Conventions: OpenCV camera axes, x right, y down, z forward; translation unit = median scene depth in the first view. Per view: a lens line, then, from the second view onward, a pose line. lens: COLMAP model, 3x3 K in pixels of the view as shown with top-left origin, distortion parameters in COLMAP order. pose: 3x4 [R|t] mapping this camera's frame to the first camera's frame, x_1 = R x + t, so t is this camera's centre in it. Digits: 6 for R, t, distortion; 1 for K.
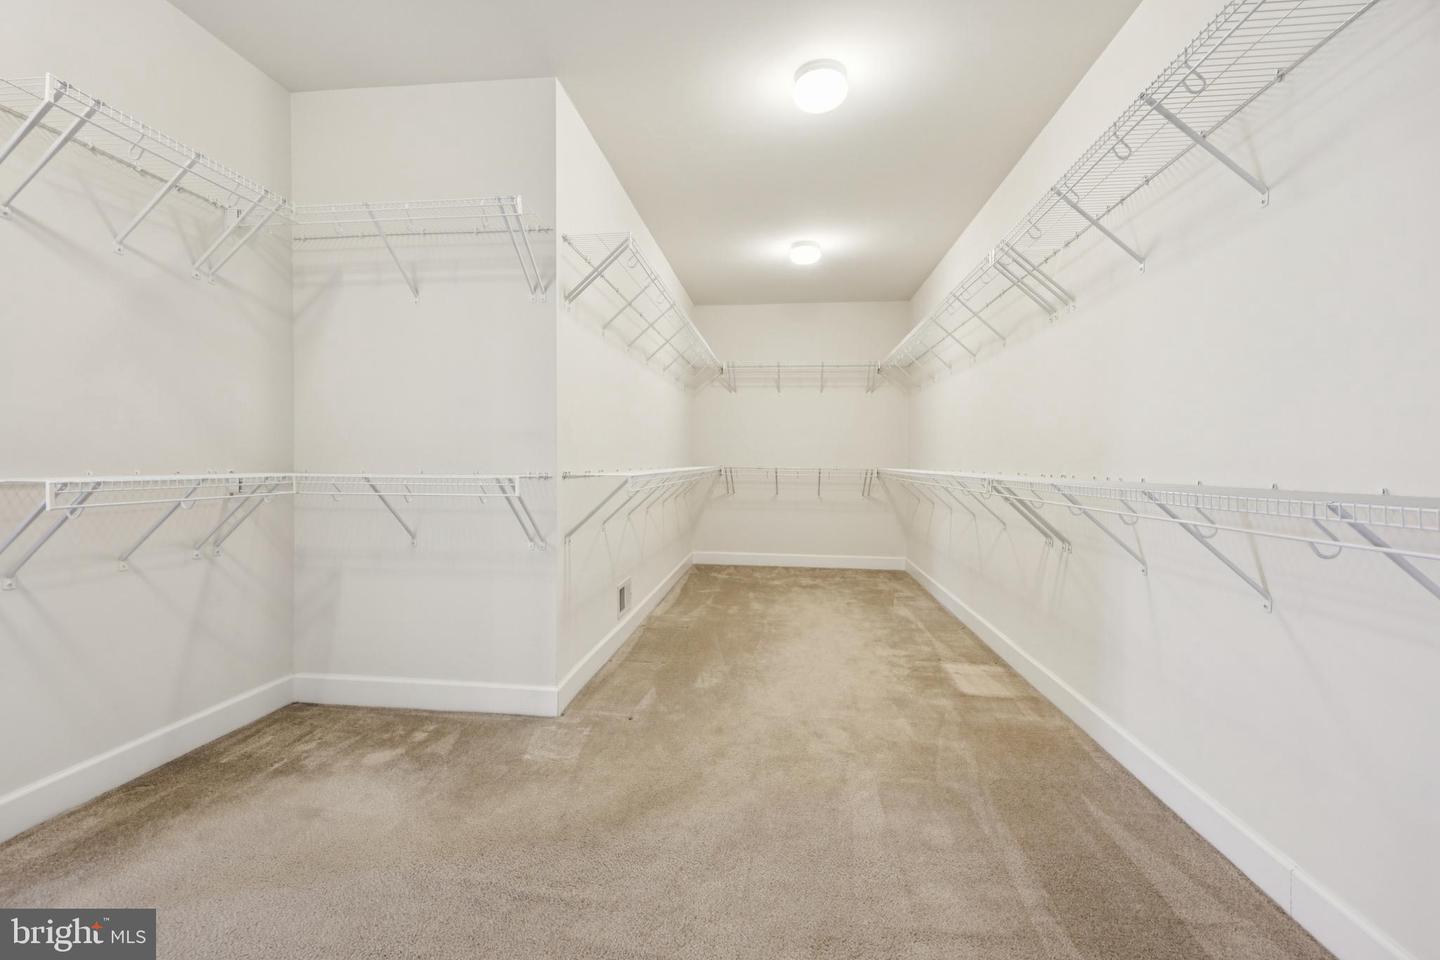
lens RADIAL K [[585.0, 0, 724.2], [0, 585.0, 464.6], [0, 0, 1]] dist [0.000483, 0.000530]
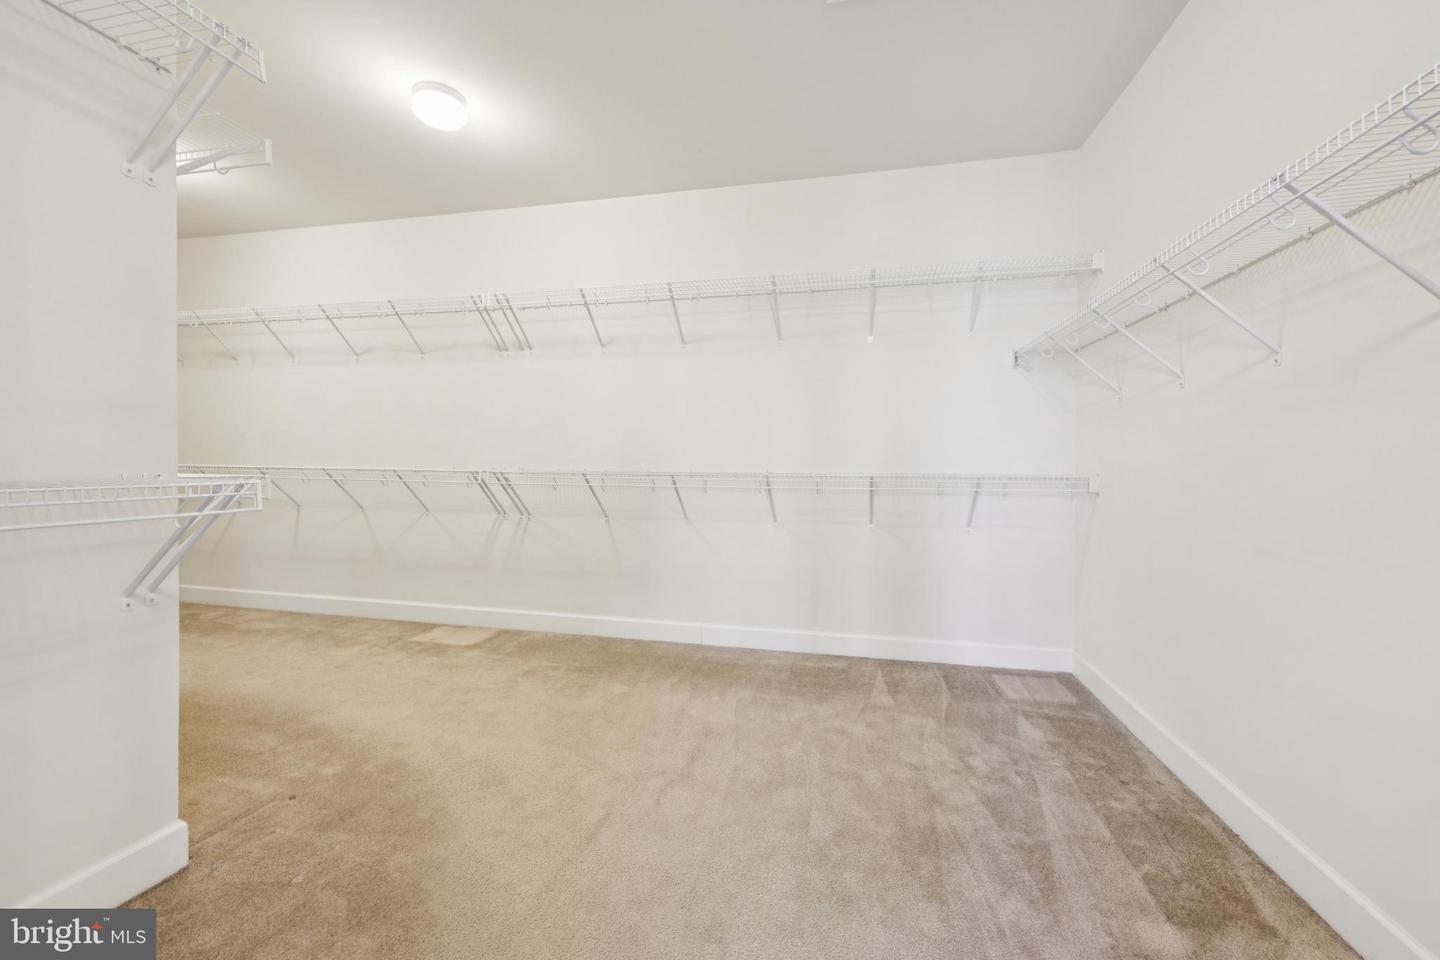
lens RADIAL K [[554.6, 0, 720.0], [0, 554.6, 480.0], [0, 0, 1]] dist [0.000110, 0.000048]
pose [[0.110497, -0.019768, 0.993680, -0.673743], [-0.005117, 0.999778, 0.020458, 0.015545], [-0.993863, -0.007345, 0.110372, 0.338791]]
